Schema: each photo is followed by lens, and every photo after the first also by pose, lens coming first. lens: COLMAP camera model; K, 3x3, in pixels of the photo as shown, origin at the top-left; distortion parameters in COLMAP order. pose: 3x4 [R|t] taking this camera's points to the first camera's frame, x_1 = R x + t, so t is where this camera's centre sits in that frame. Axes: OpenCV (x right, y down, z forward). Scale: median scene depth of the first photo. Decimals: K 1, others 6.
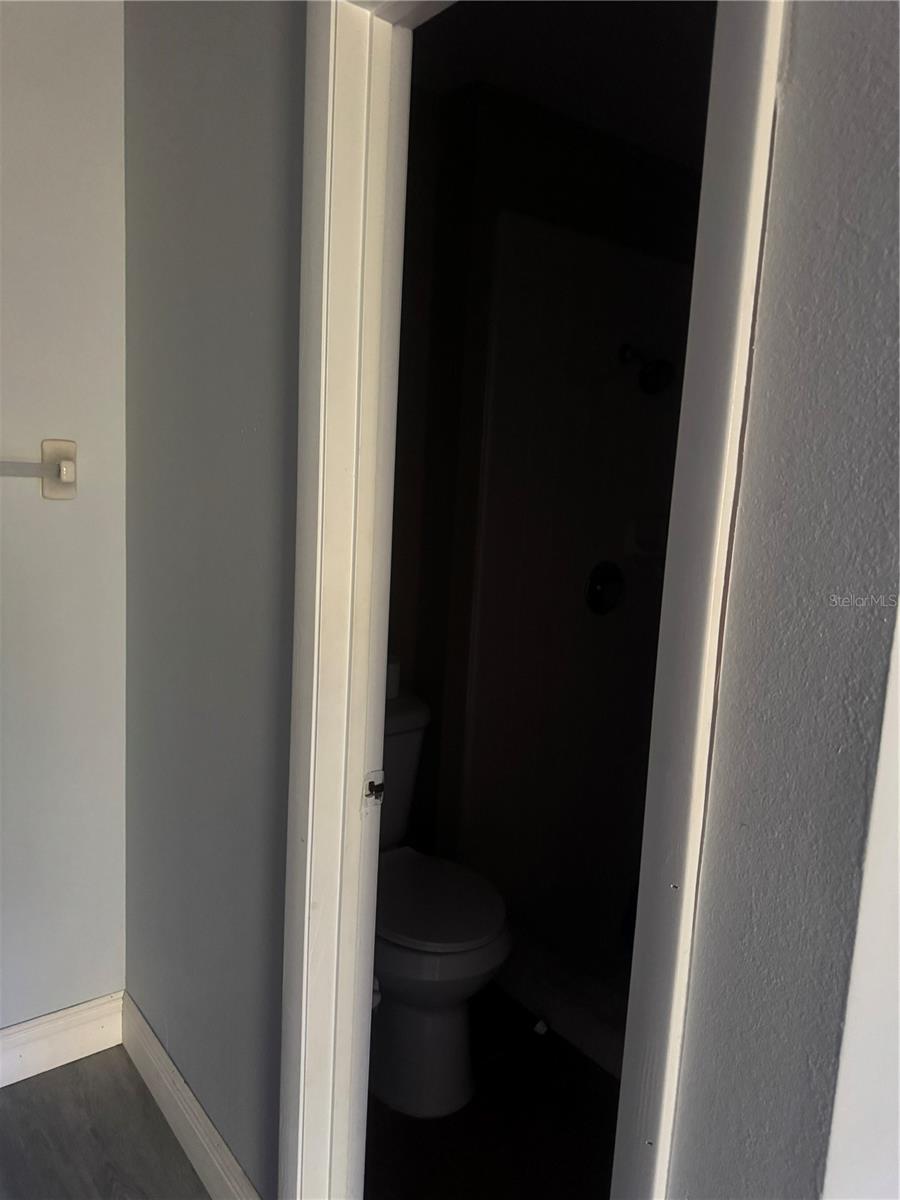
lens RADIAL K [[848.6, 0, 449.5], [0, 848.6, 596.6], [0, 0, 1]] dist [0.020862, -0.022380]
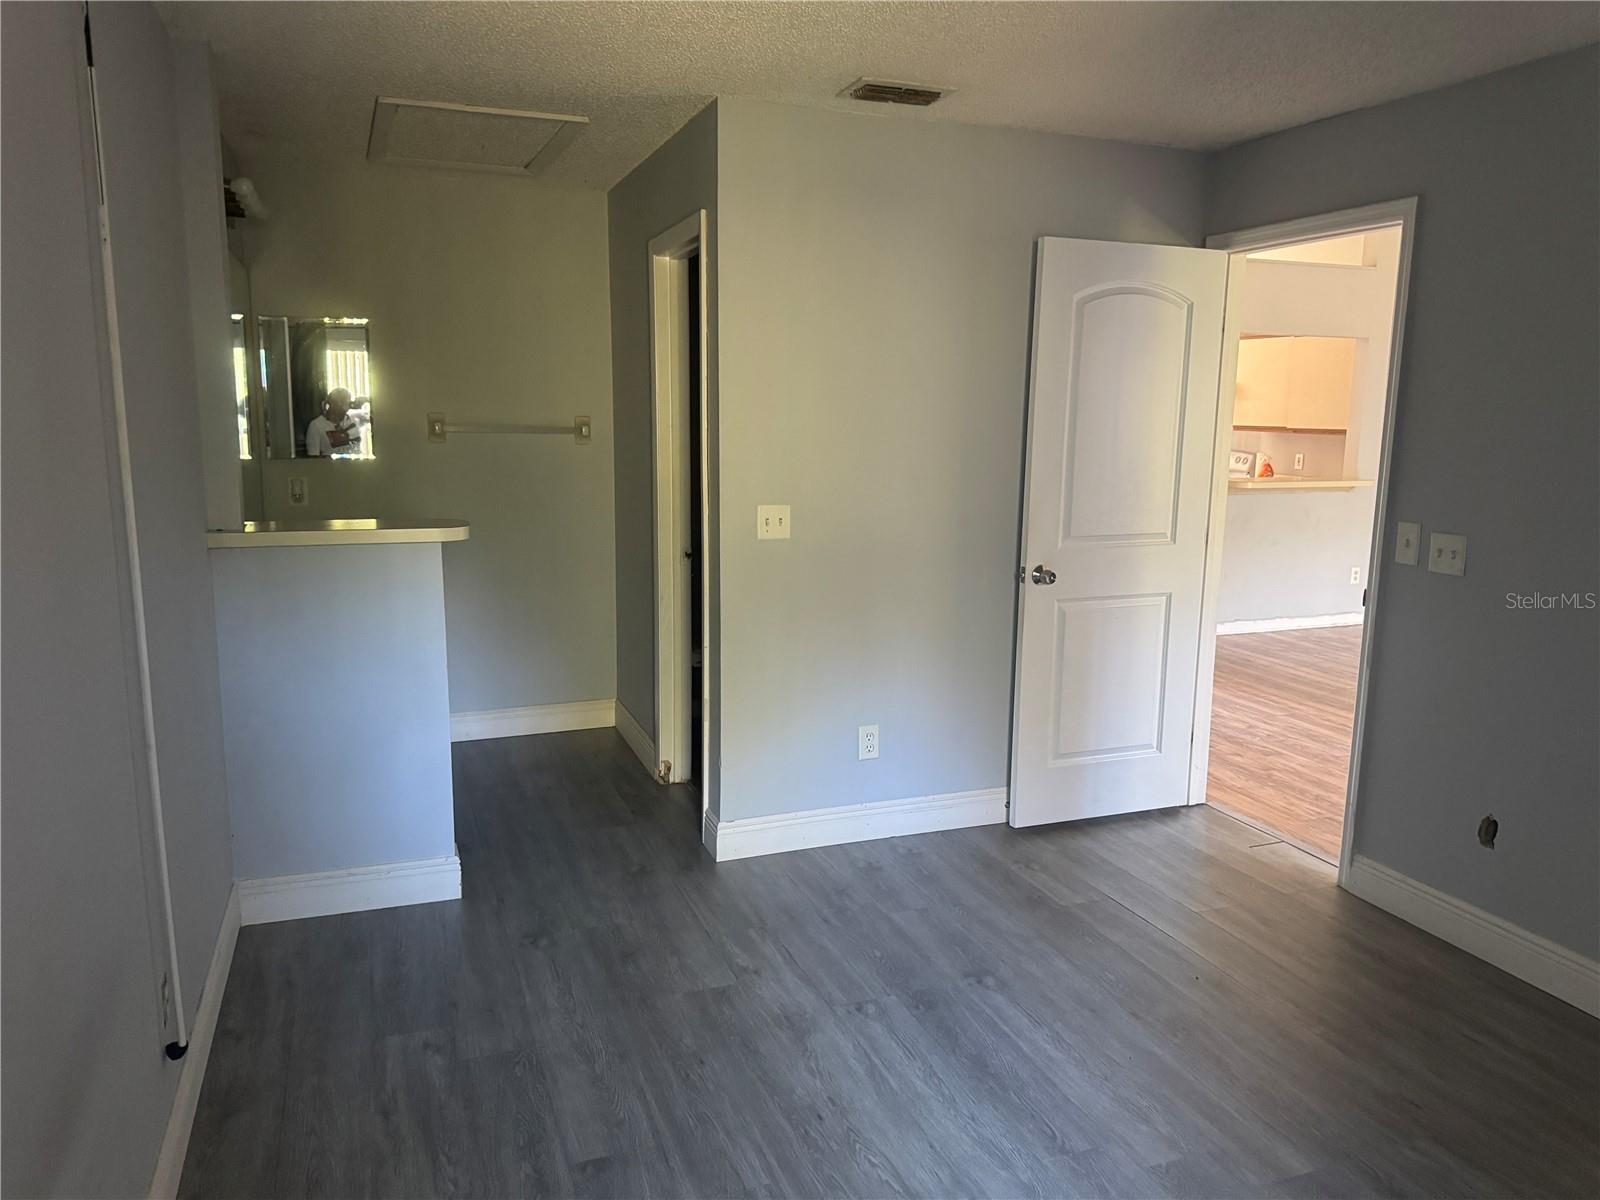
lens RADIAL K [[1131.5, 0, 795.4], [0, 1131.5, 606.7], [0, 0, 1]] dist [0.020862, -0.022380]
pose [[0.948582, 0.011835, -0.316311, 0.964991], [-0.009298, 0.999911, 0.009529, 0.265965], [0.316396, -0.006098, 0.948608, -1.552699]]
